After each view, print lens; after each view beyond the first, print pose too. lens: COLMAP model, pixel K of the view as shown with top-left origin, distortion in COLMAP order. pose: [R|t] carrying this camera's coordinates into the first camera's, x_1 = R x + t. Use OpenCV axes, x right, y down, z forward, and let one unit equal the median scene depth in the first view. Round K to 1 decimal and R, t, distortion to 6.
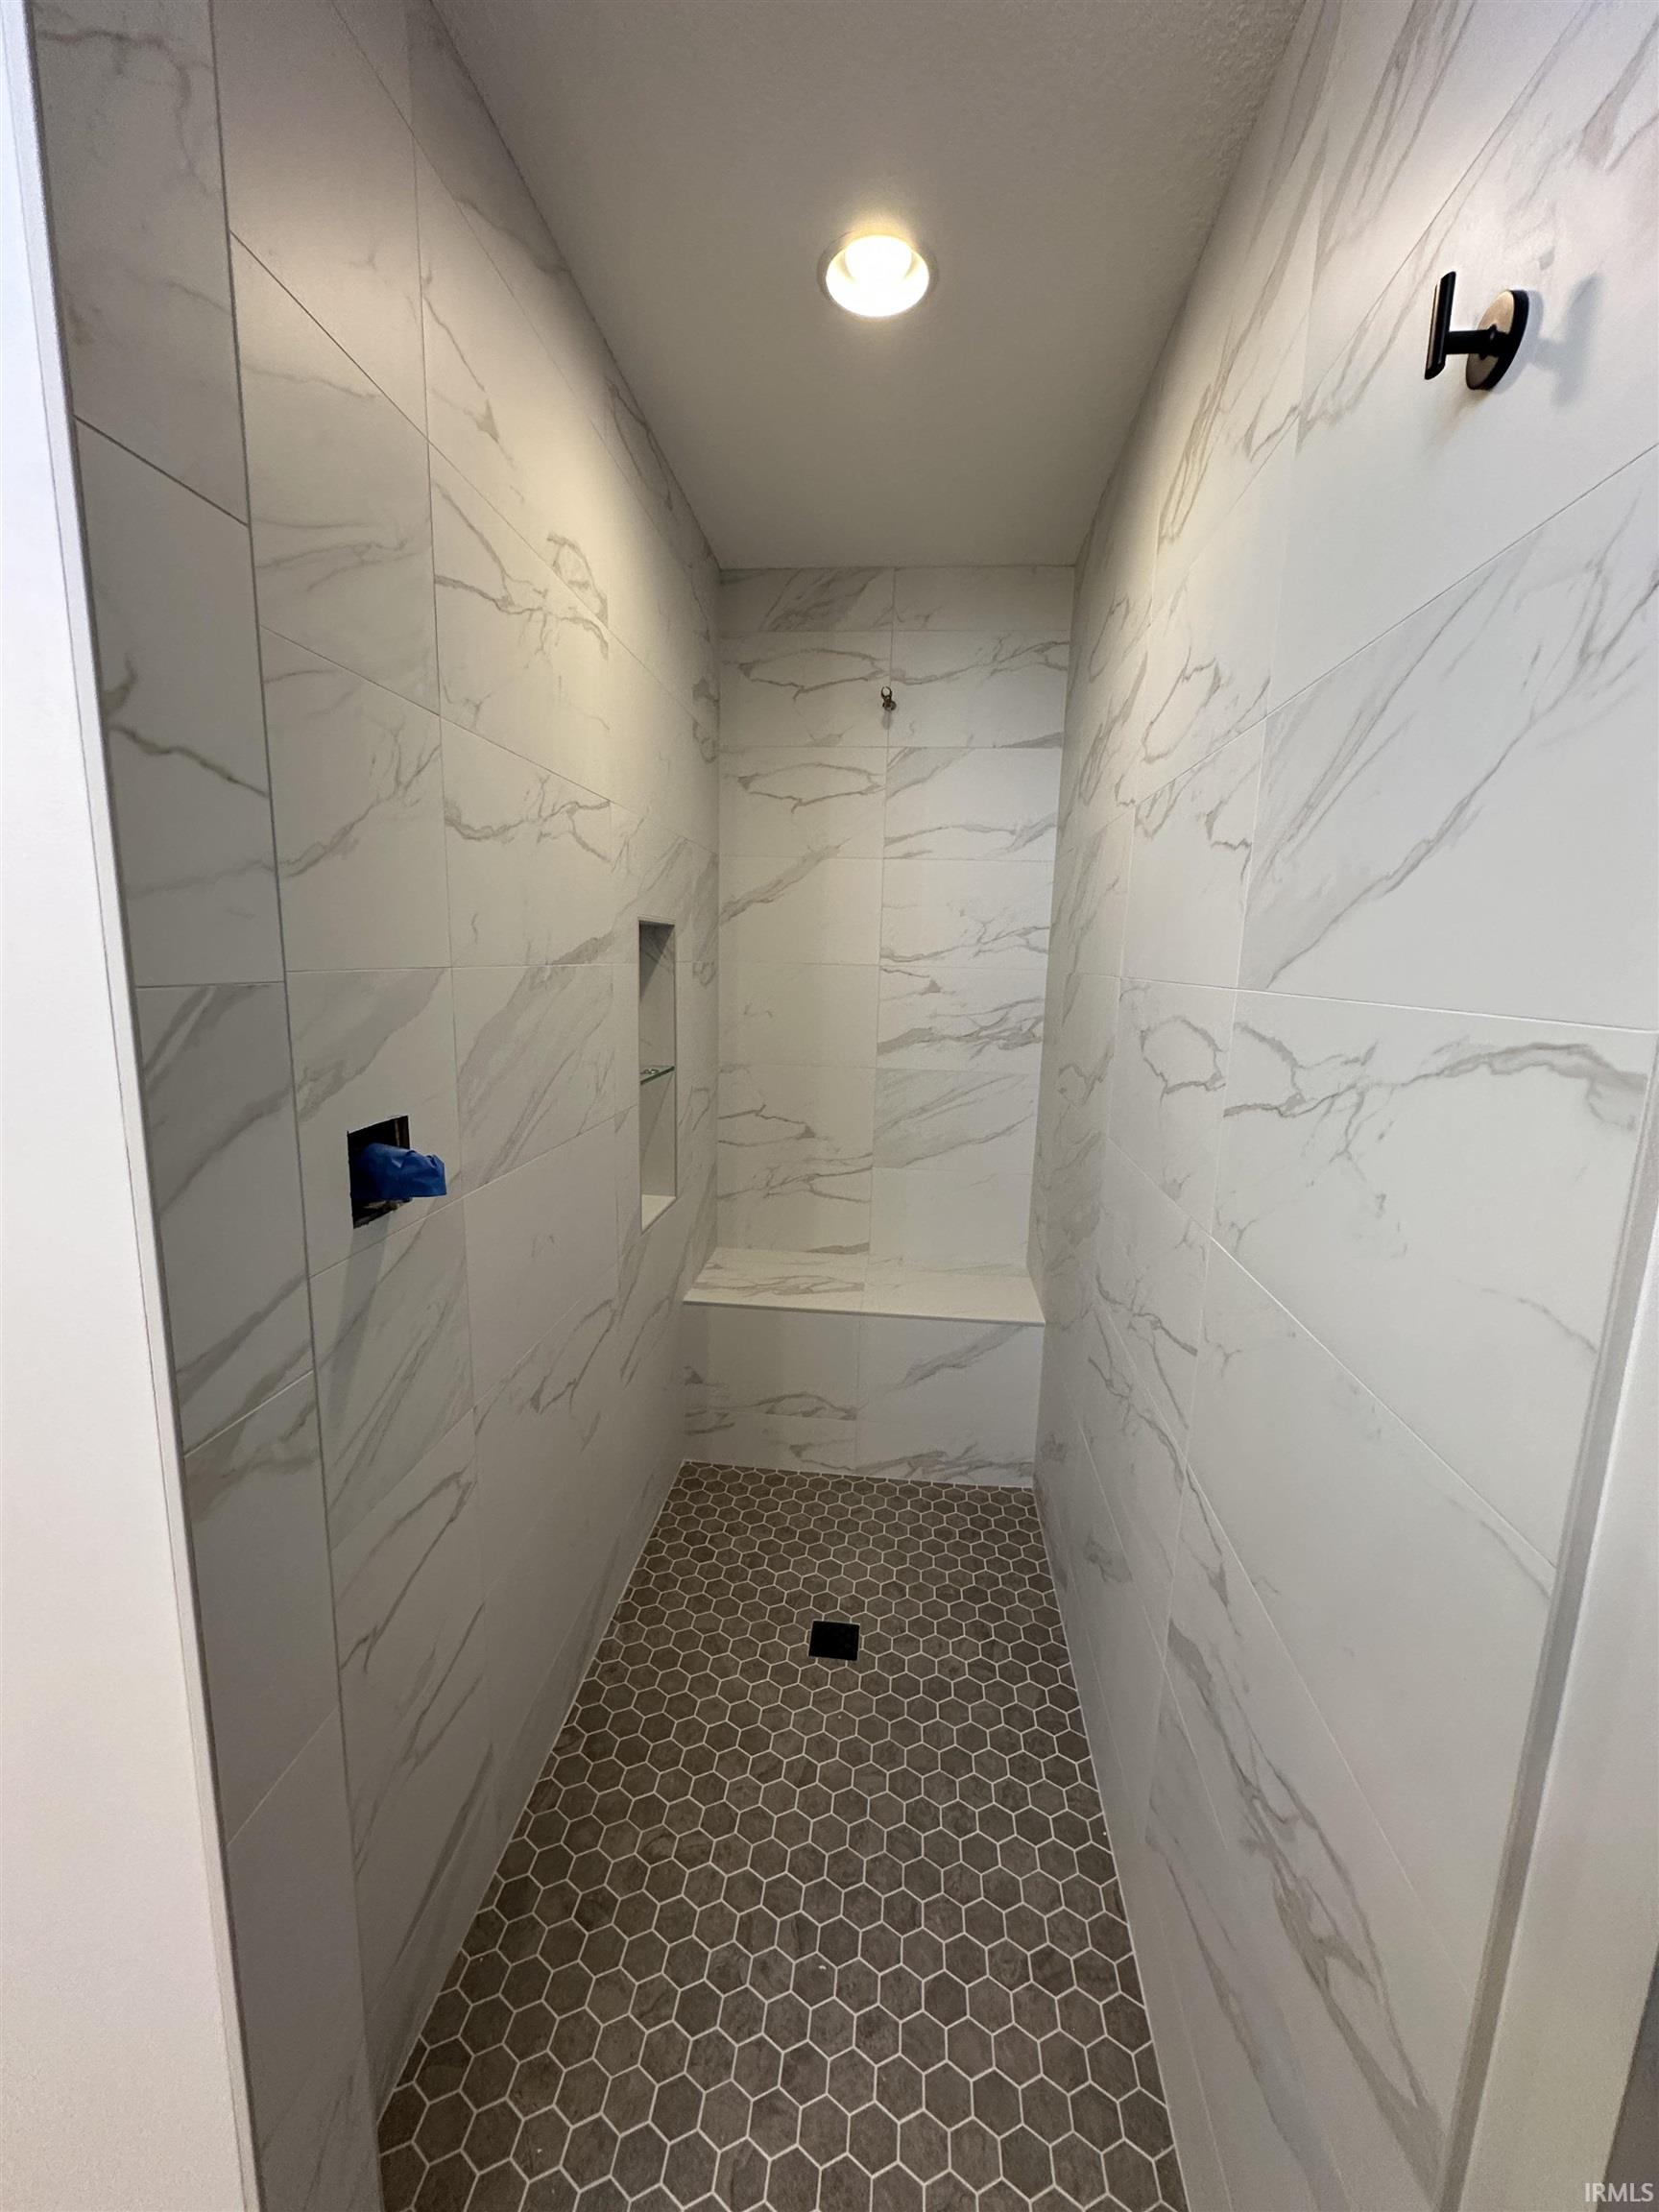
lens RADIAL K [[882.3, 0, 835.2], [0, 882.3, 1107.0], [0, 0, 1]] dist [-0.002971, 0.000491]
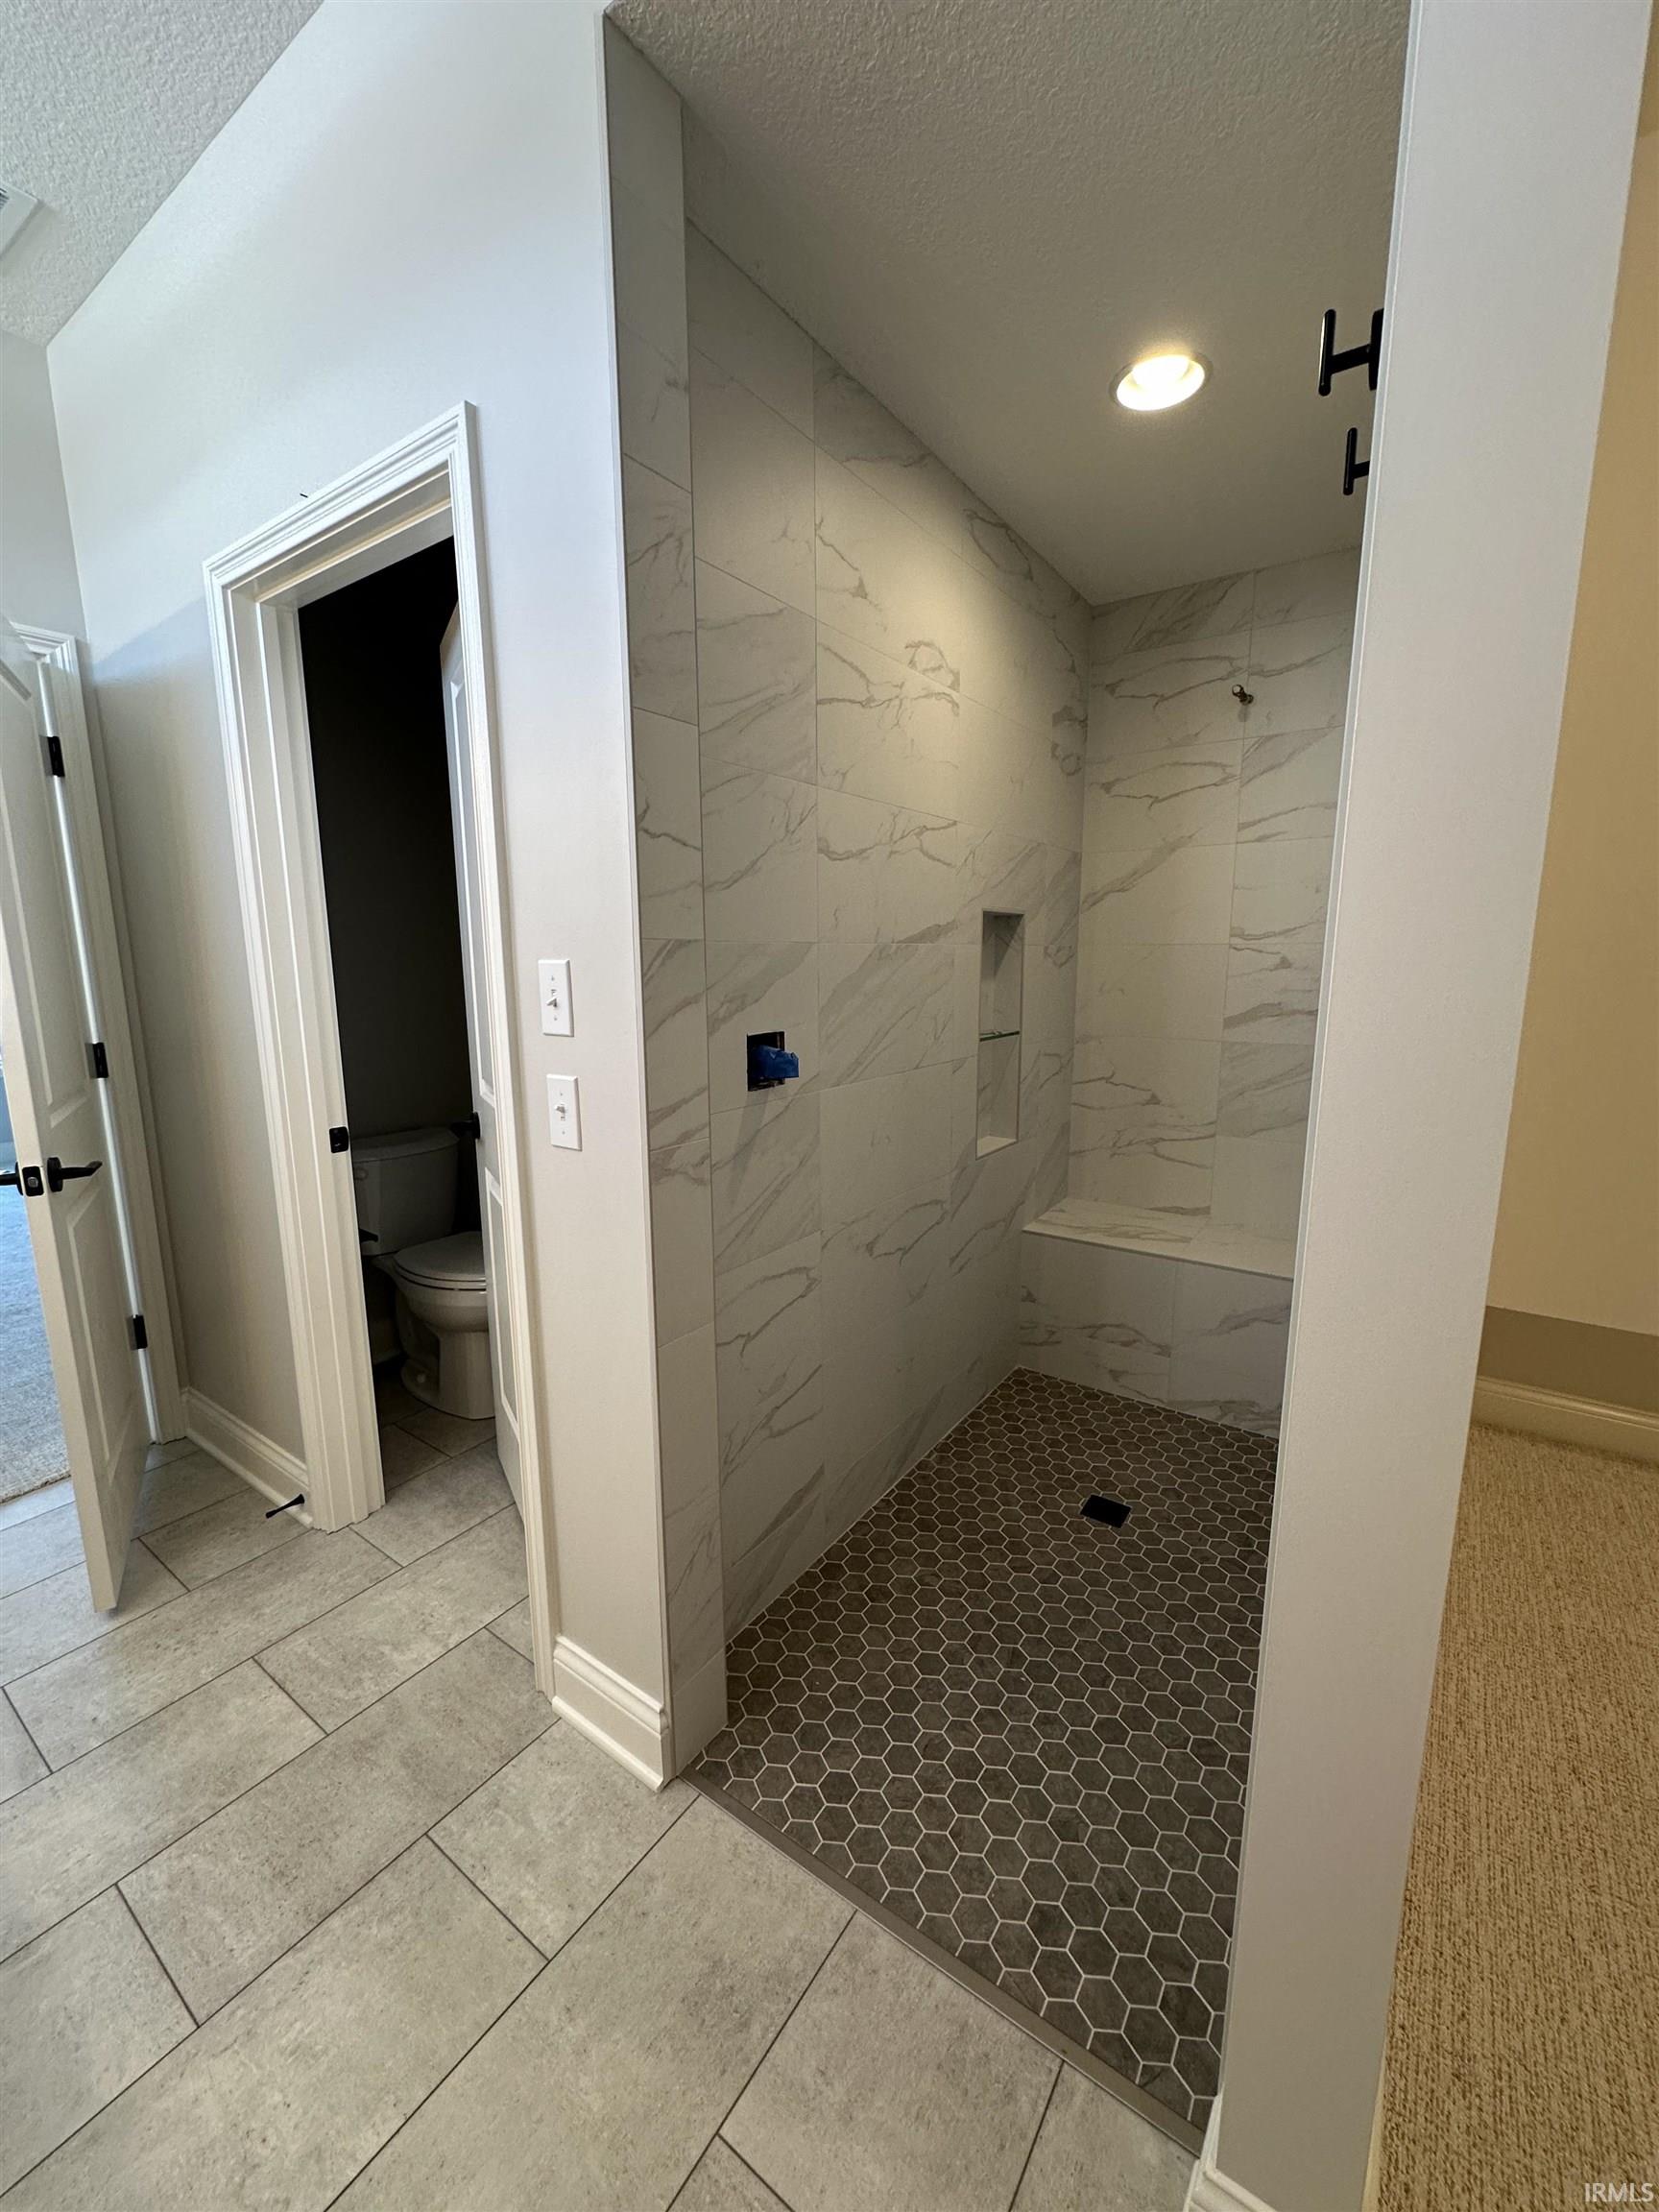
lens RADIAL K [[882.3, 0, 830.7], [0, 882.3, 1104.3], [0, 0, 1]] dist [-0.002971, 0.000491]
pose [[0.871355, 0.050594, -0.488038, 0.286987], [-0.054704, 0.998486, 0.005841, 0.093629], [0.487594, 0.021608, 0.872803, -0.281630]]
